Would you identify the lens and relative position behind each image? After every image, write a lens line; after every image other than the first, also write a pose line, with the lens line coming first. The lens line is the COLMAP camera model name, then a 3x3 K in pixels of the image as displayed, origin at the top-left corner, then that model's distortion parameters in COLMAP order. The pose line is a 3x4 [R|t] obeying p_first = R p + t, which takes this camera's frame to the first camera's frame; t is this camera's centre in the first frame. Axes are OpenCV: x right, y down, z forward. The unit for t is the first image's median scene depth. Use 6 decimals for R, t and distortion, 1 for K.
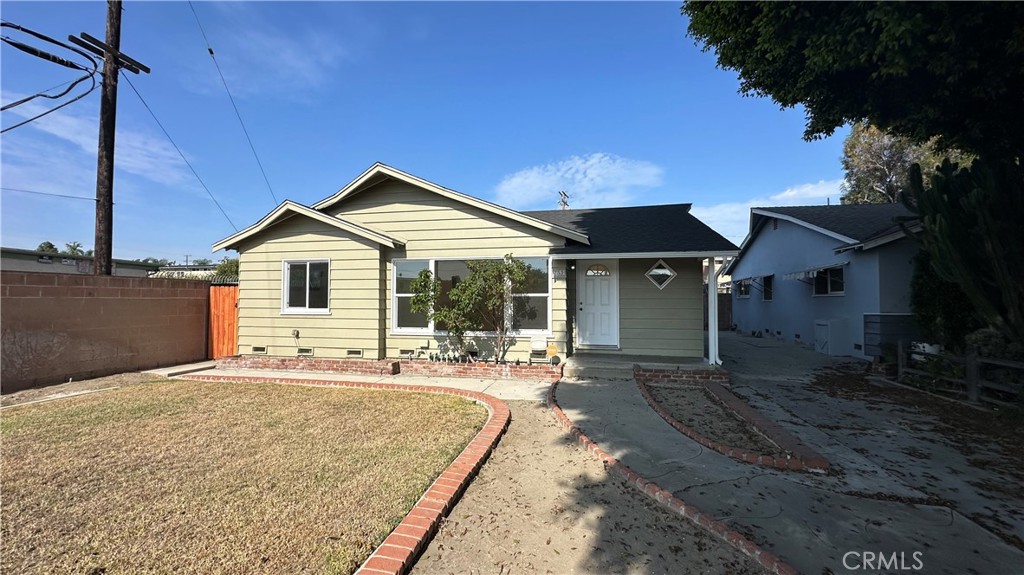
lens RADIAL K [[409.8, 0, 511.1], [0, 409.8, 286.9], [0, 0, 1]] dist [-0.001096, -0.000041]
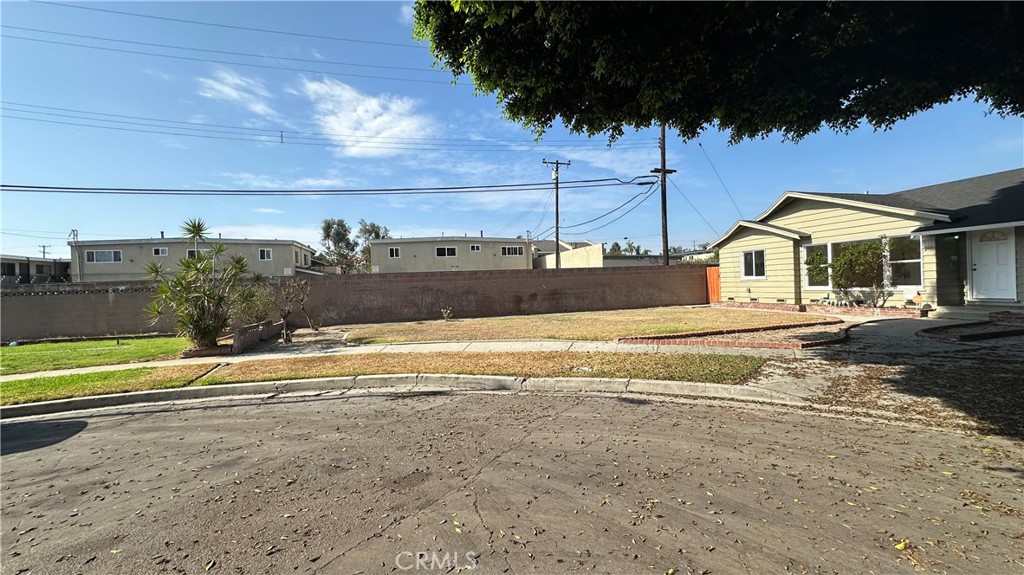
lens RADIAL K [[409.8, 0, 511.1], [0, 409.8, 286.9], [0, 0, 1]] dist [-0.001096, -0.000041]
pose [[0.459243, -0.011741, -0.888233, 0.646354], [0.065447, 0.997642, 0.020652, -0.009851], [0.885896, -0.067617, 0.458929, -0.826295]]
